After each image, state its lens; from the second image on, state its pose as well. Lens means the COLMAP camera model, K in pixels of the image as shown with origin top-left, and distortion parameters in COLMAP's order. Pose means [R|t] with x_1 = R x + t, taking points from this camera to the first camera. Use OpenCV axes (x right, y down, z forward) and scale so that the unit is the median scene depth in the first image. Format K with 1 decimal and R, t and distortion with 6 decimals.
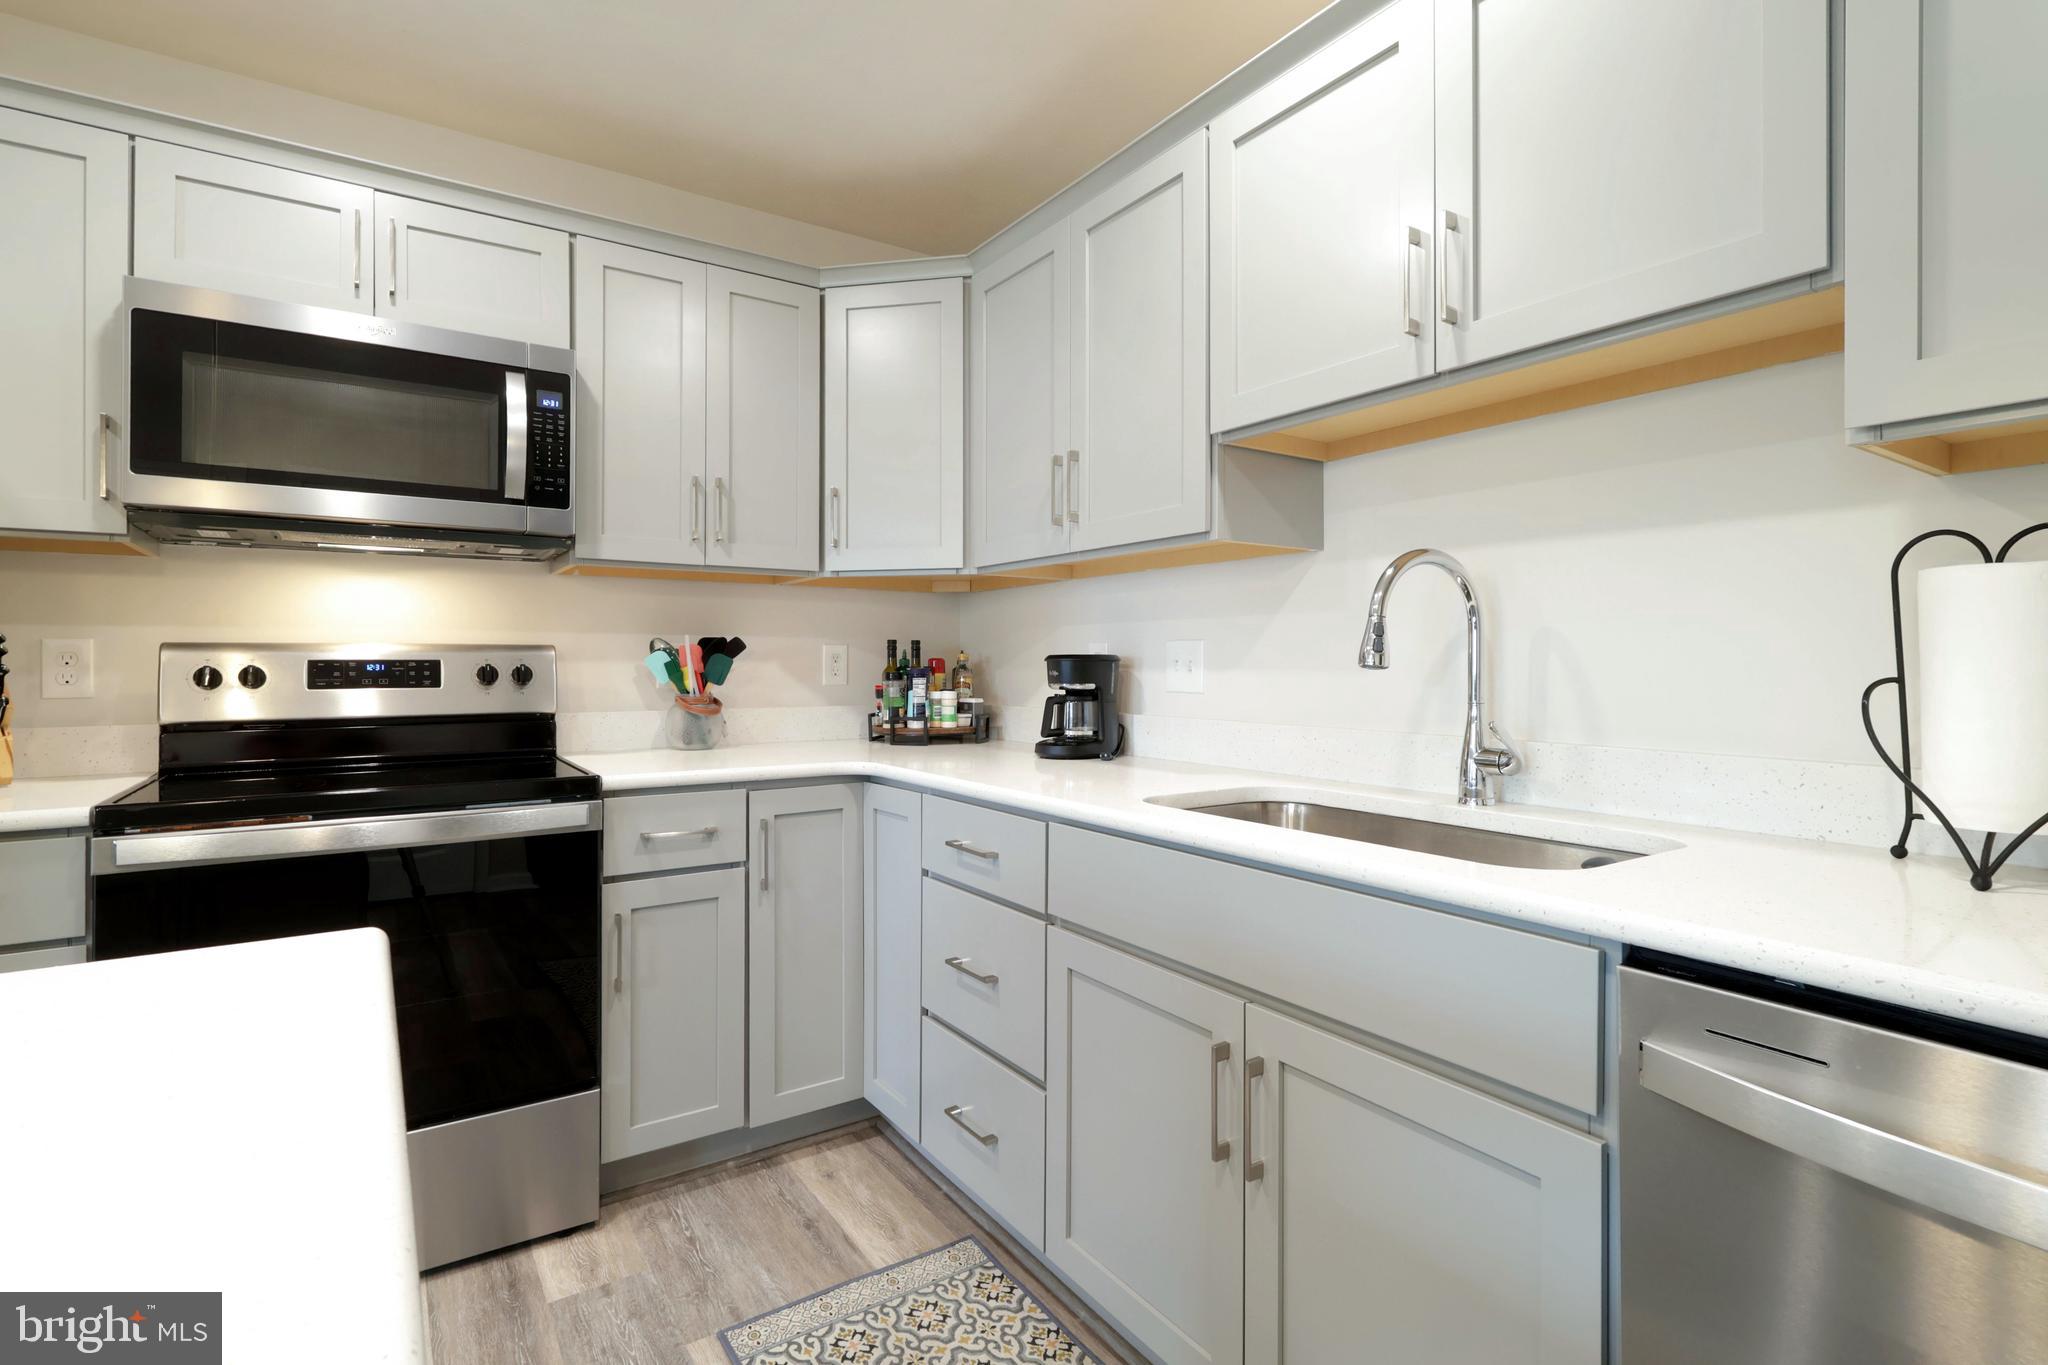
lens RADIAL K [[971.7, 0, 1006.8], [0, 971.7, 656.4], [0, 0, 1]] dist [0.000026, 0.001984]
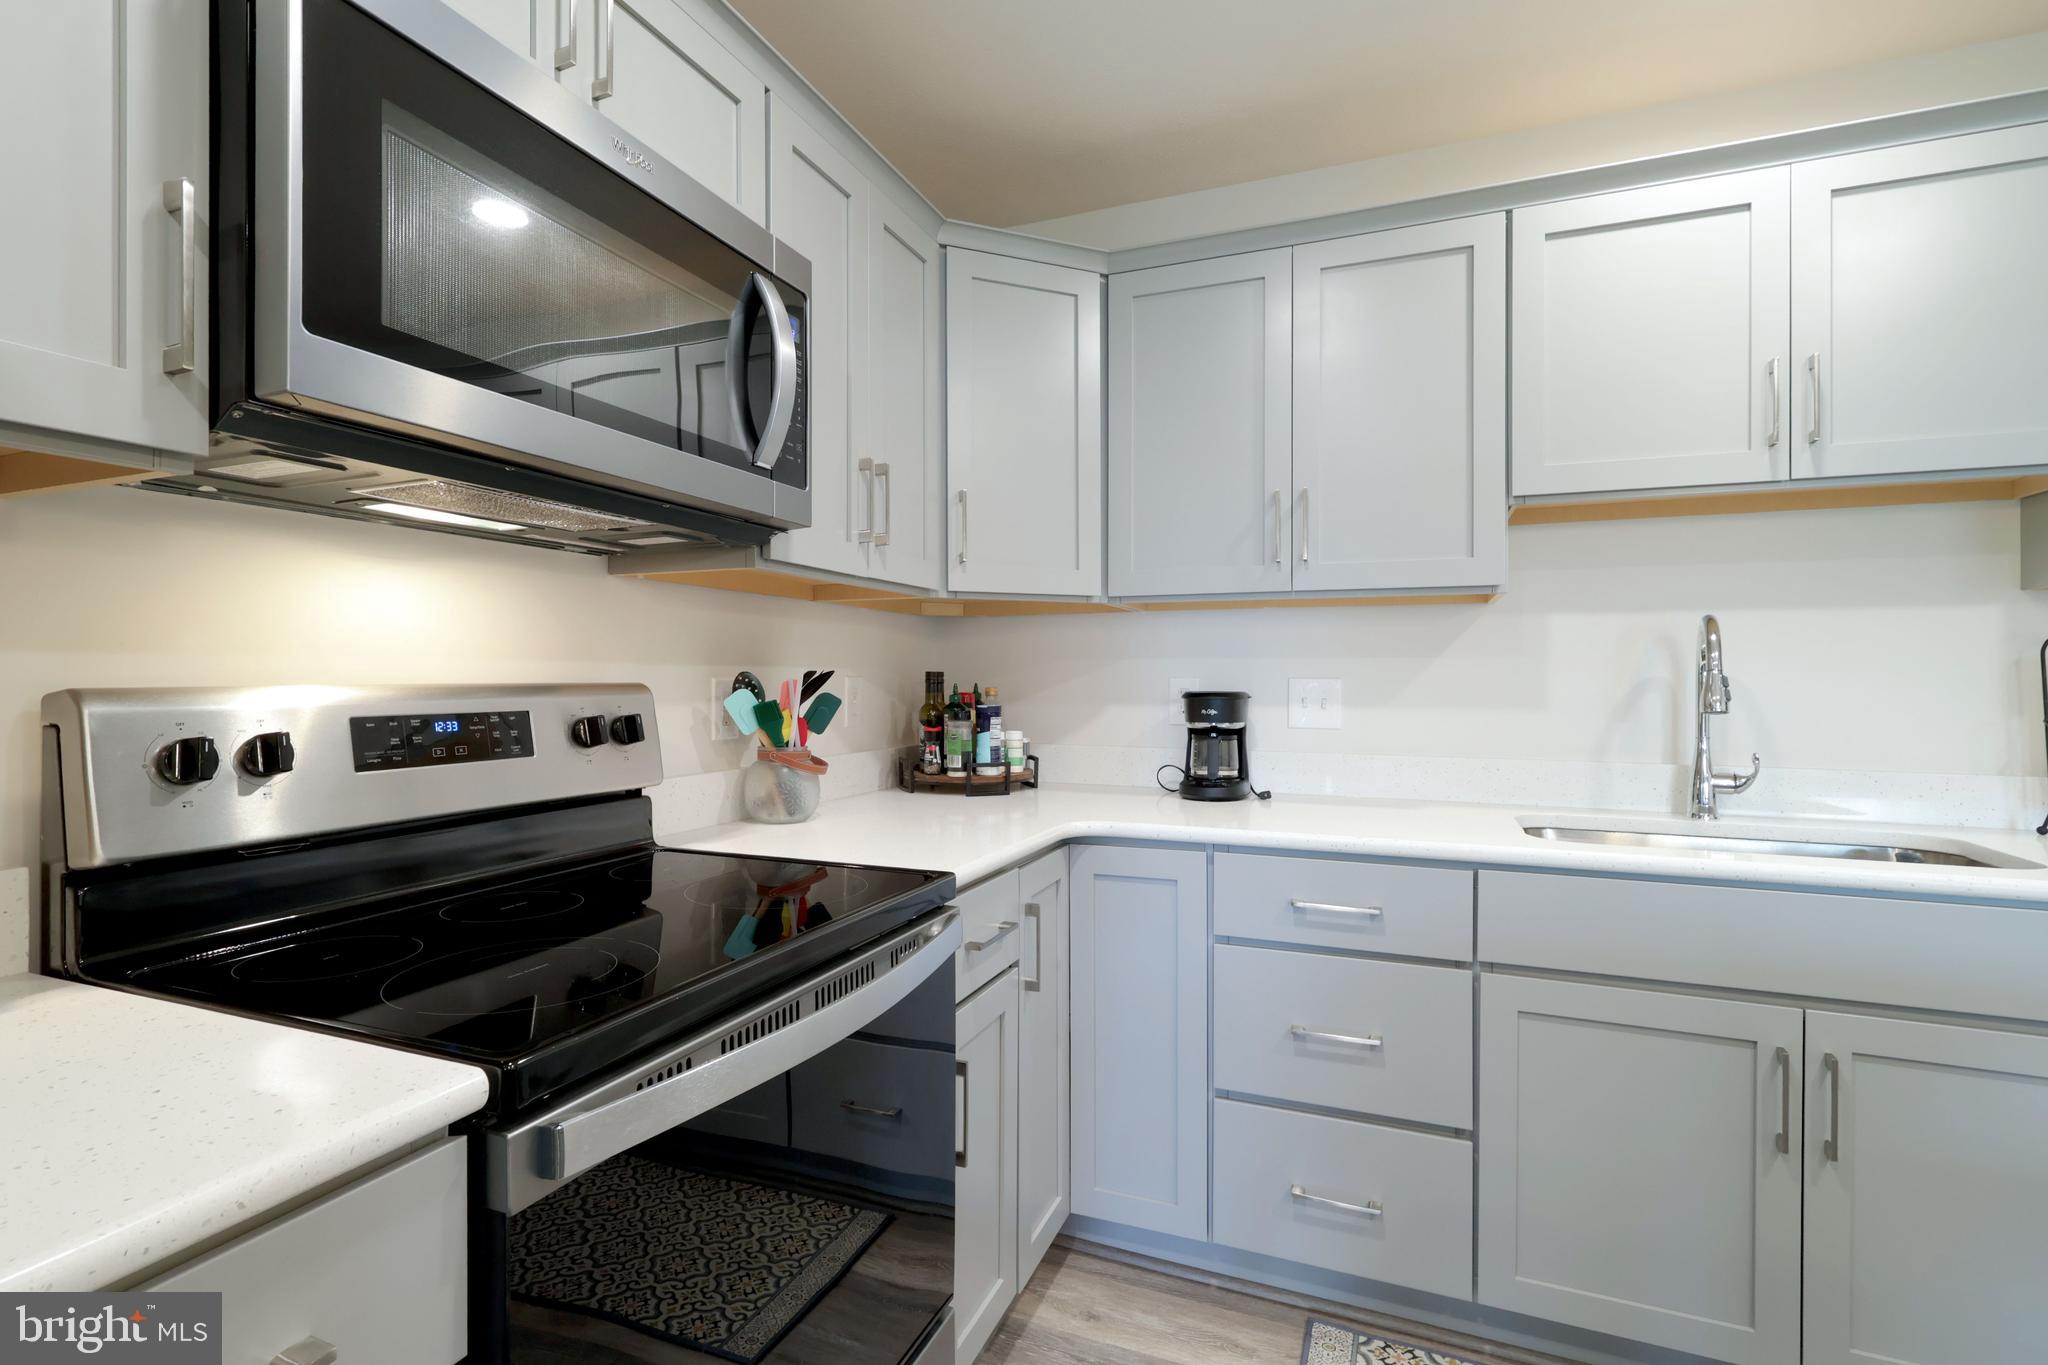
lens RADIAL K [[971.7, 0, 1012.2], [0, 971.7, 672.8], [0, 0, 1]] dist [0.000026, 0.001984]
pose [[0.823091, 0.003945, 0.567896, -0.703075], [-0.006673, 0.999974, 0.002726, -0.024511], [-0.567871, -0.006033, 0.823096, 0.342688]]
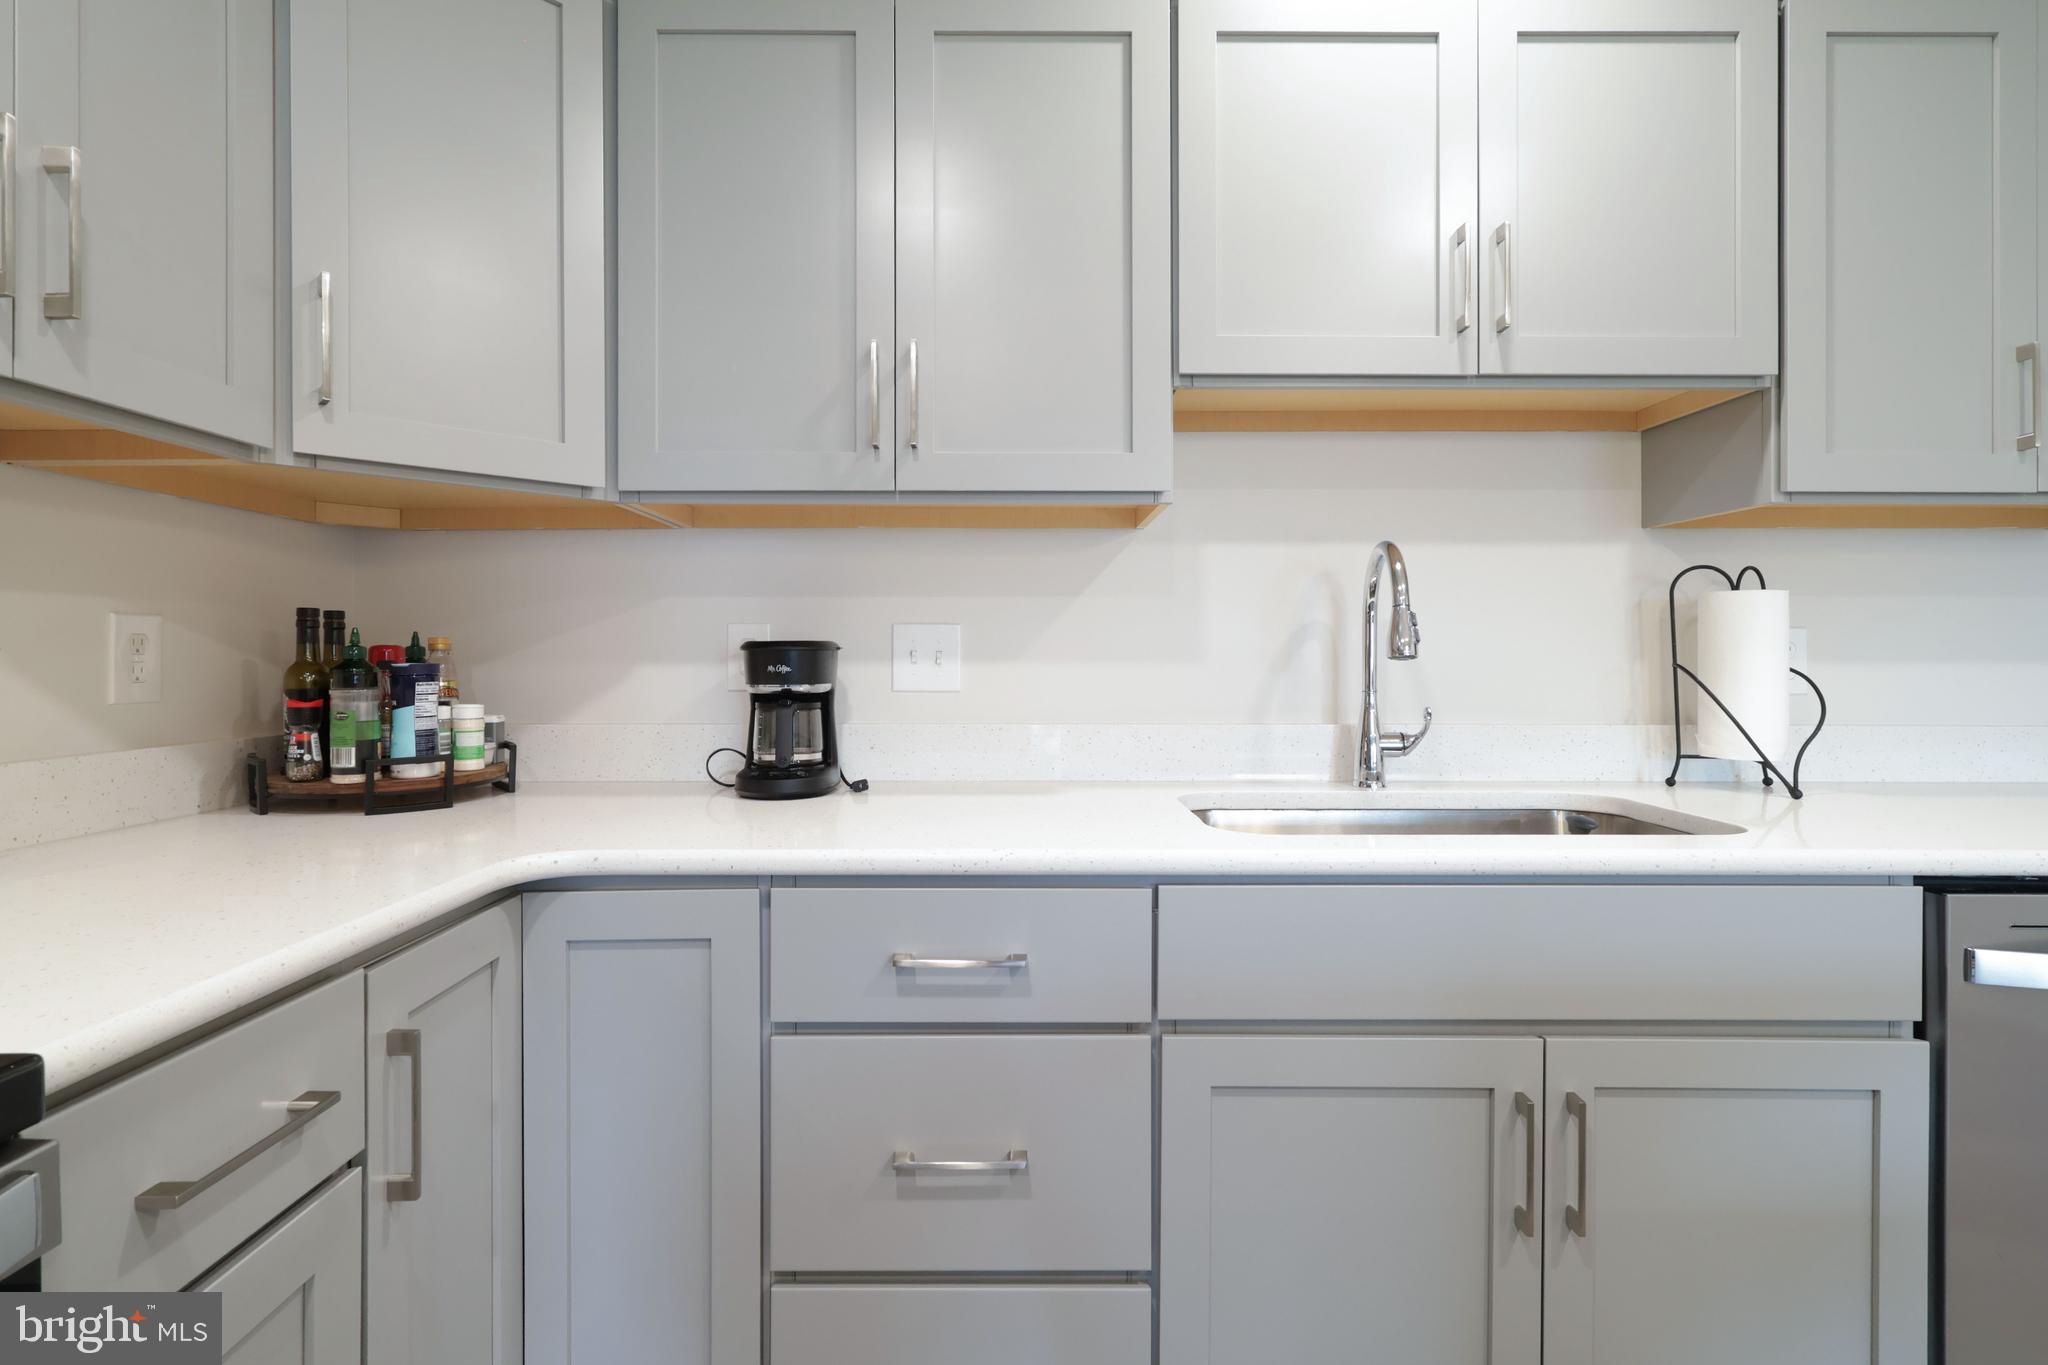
lens RADIAL K [[971.7, 0, 1017.6], [0, 971.7, 651.5], [0, 0, 1]] dist [0.000026, 0.001984]
pose [[0.540618, 0.002602, 0.841264, -0.446195], [-0.005486, 0.999985, 0.000432, 0.004436], [-0.841251, -0.004849, 0.540624, 0.544928]]
